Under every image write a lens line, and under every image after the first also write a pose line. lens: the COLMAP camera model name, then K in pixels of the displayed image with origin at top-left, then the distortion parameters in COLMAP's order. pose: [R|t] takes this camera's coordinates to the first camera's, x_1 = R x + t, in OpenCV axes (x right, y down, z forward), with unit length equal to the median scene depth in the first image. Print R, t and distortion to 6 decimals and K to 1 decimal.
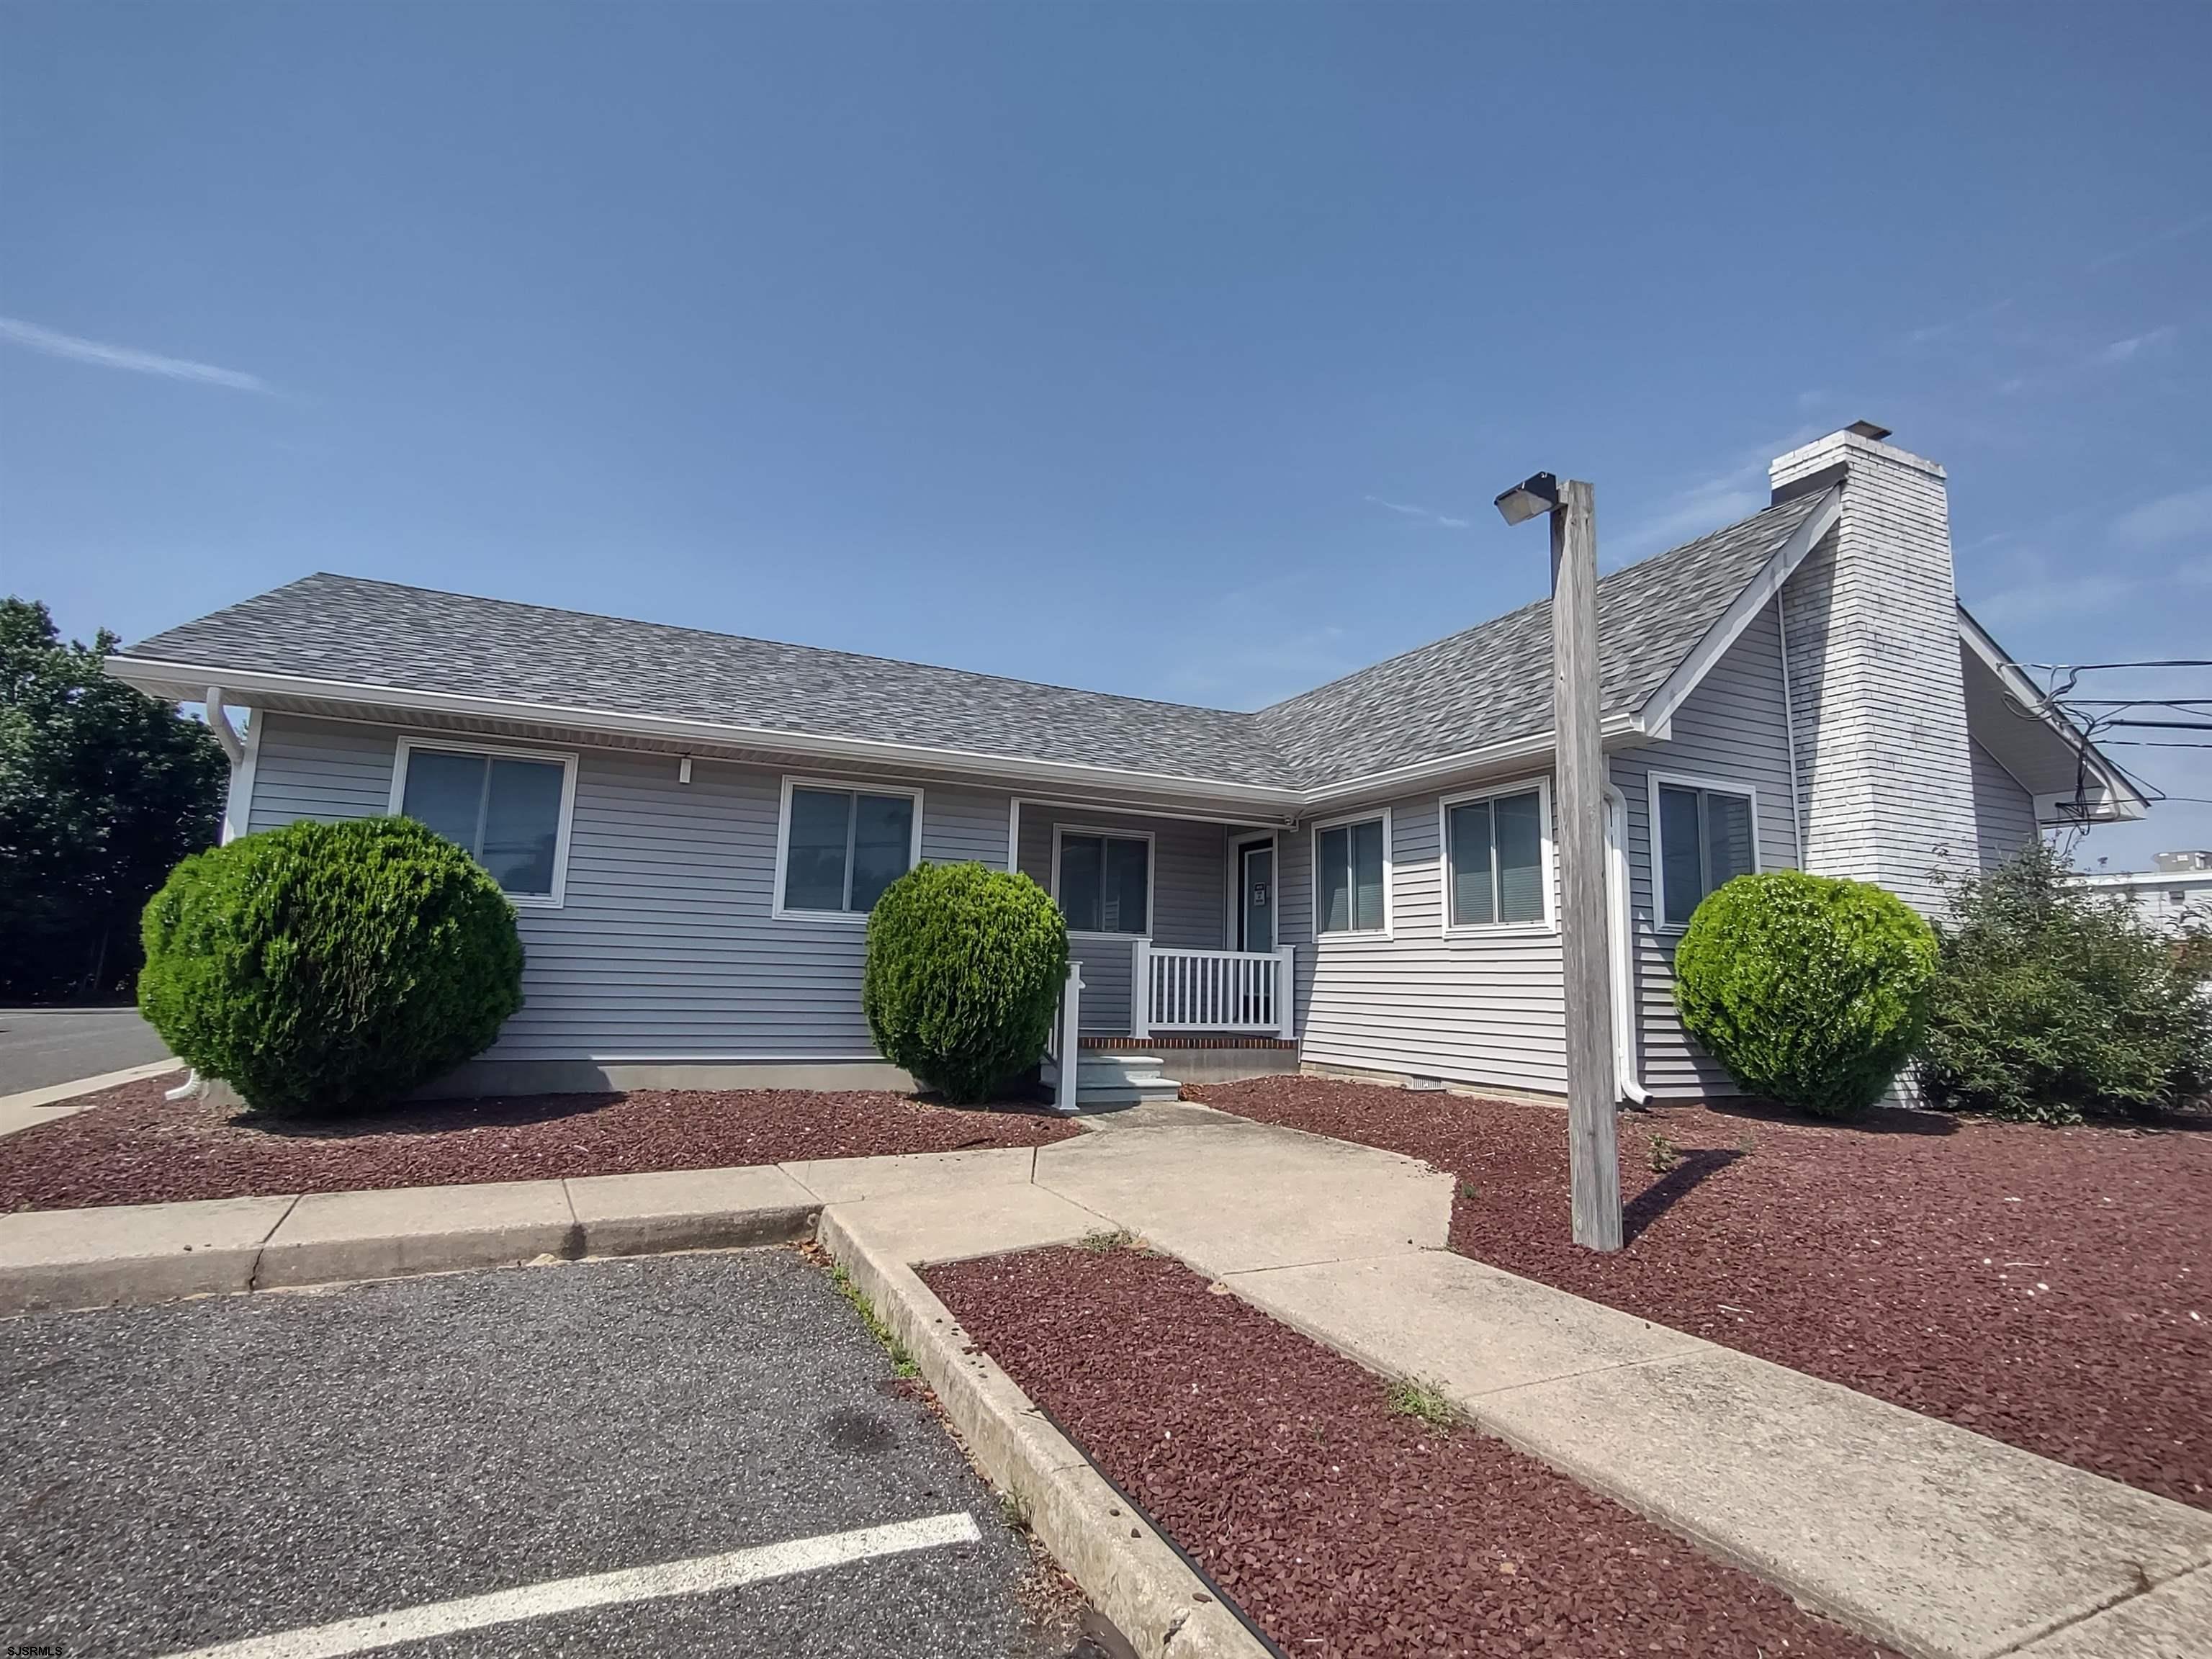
lens RADIAL K [[1081.3, 0, 1125.4], [0, 1081.3, 821.1], [0, 0, 1]] dist [-0.001812, -0.000647]
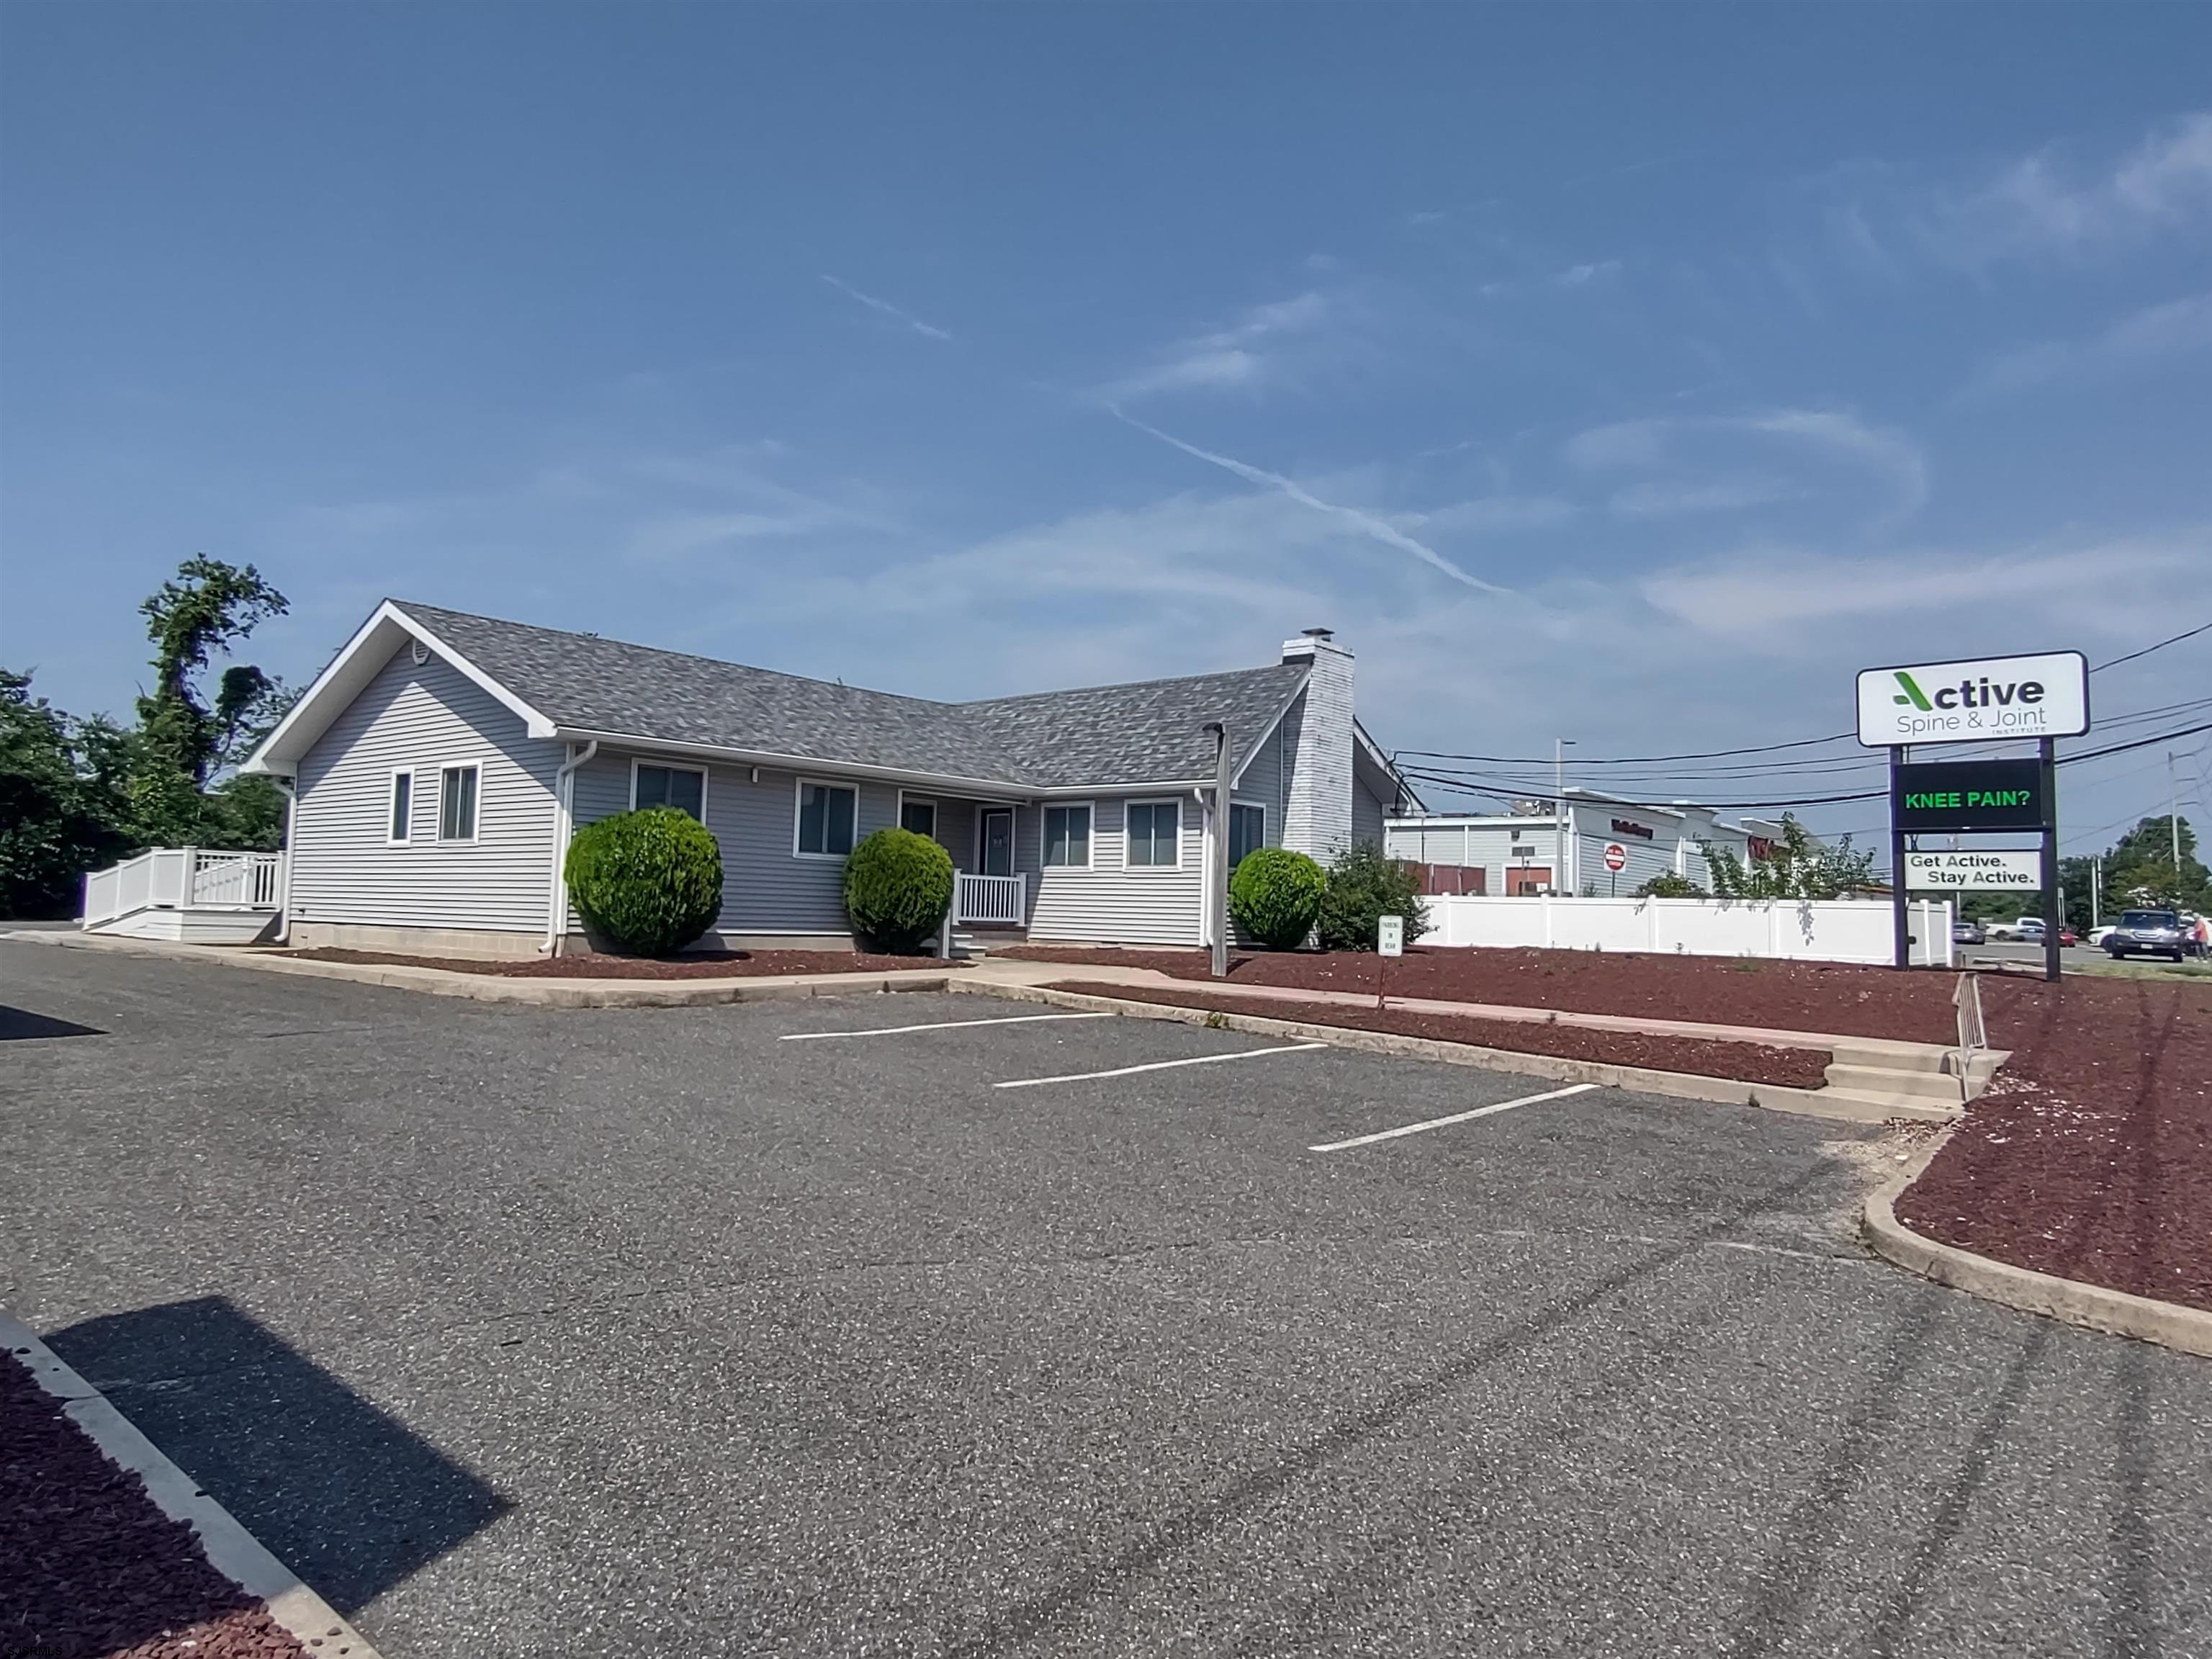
lens RADIAL K [[1209.0, 0, 1106.0], [0, 1209.0, 829.5], [0, 0, 1]] dist [0.004264, 0.000281]
pose [[0.913024, 0.026215, 0.407063, -0.661551], [-0.063947, 0.994792, 0.079366, -0.147655], [-0.402863, -0.098493, 0.909946, -1.028023]]
